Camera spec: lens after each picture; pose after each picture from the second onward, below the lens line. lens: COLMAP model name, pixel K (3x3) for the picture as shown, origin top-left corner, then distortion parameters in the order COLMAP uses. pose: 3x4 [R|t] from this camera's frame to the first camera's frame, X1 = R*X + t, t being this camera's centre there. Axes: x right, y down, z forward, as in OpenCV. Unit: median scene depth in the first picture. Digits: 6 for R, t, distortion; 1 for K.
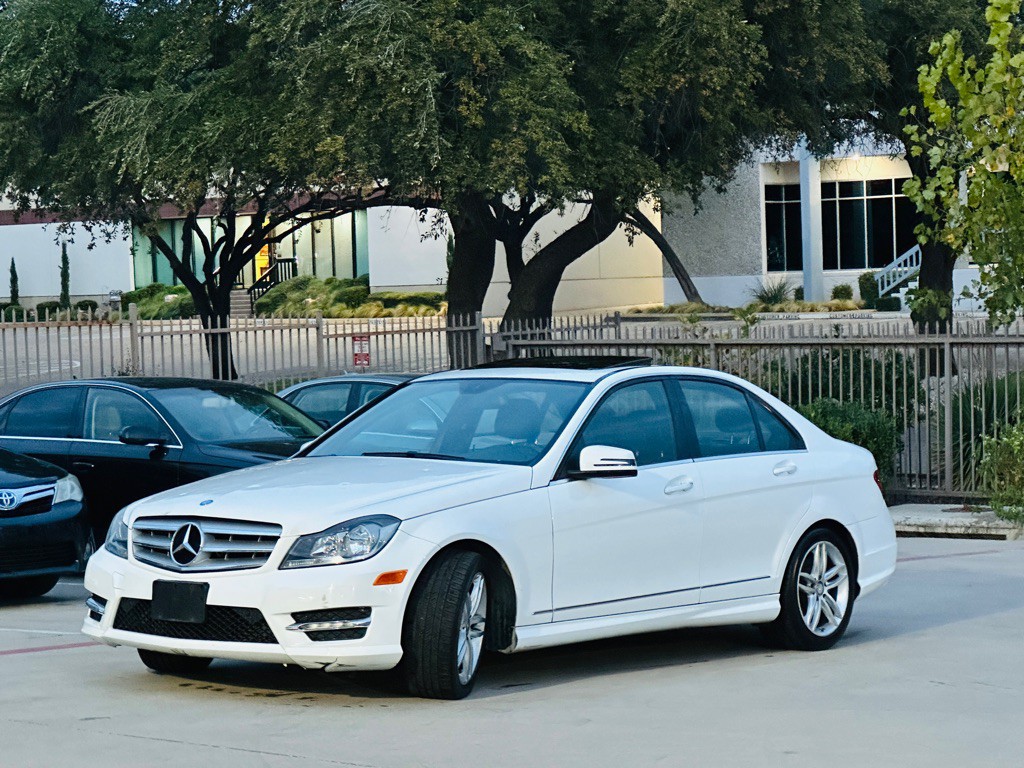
lens RADIAL K [[2440.8, 0, 538.1], [0, 2440.8, 403.9], [0, 0, 1]] dist [0.091619, 0.000000]
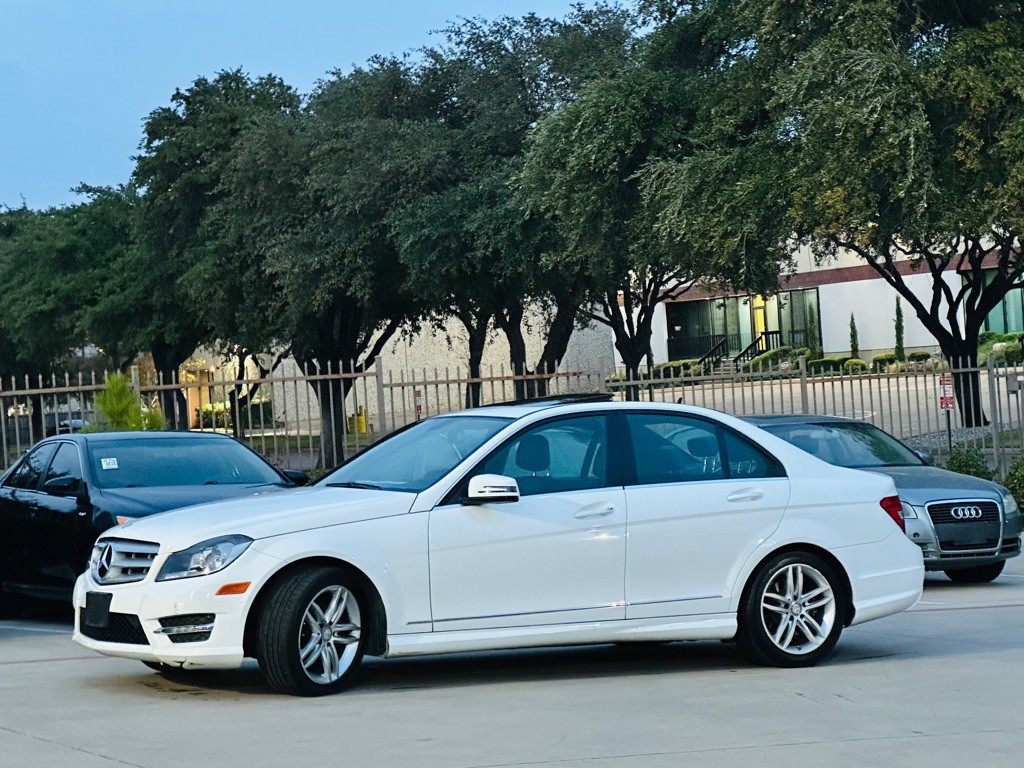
lens RADIAL K [[2440.8, 0, 496.0], [0, 2440.8, 357.1], [0, 0, 1]] dist [0.091619, 0.000000]
pose [[0.921820, -0.032714, -0.386236, 0.406506], [0.017150, 0.998899, -0.043675, 0.010996], [0.387239, 0.033637, 0.921365, -0.024525]]
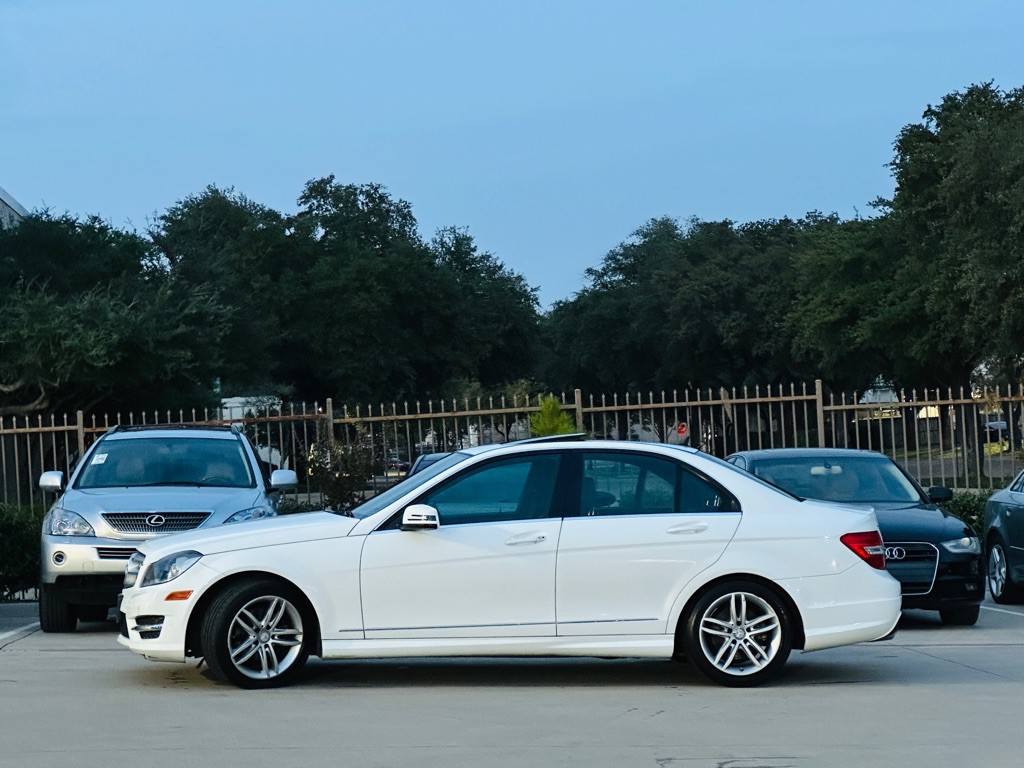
lens RADIAL K [[2416.7, 0, 529.9], [0, 2416.7, 402.6], [0, 0, 1]] dist [0.185338, 0.000000]
pose [[0.700154, -0.018262, -0.713758, 0.858804], [-0.001697, 0.999627, -0.027241, -0.001617], [0.713990, 0.020285, 0.699862, 0.132778]]
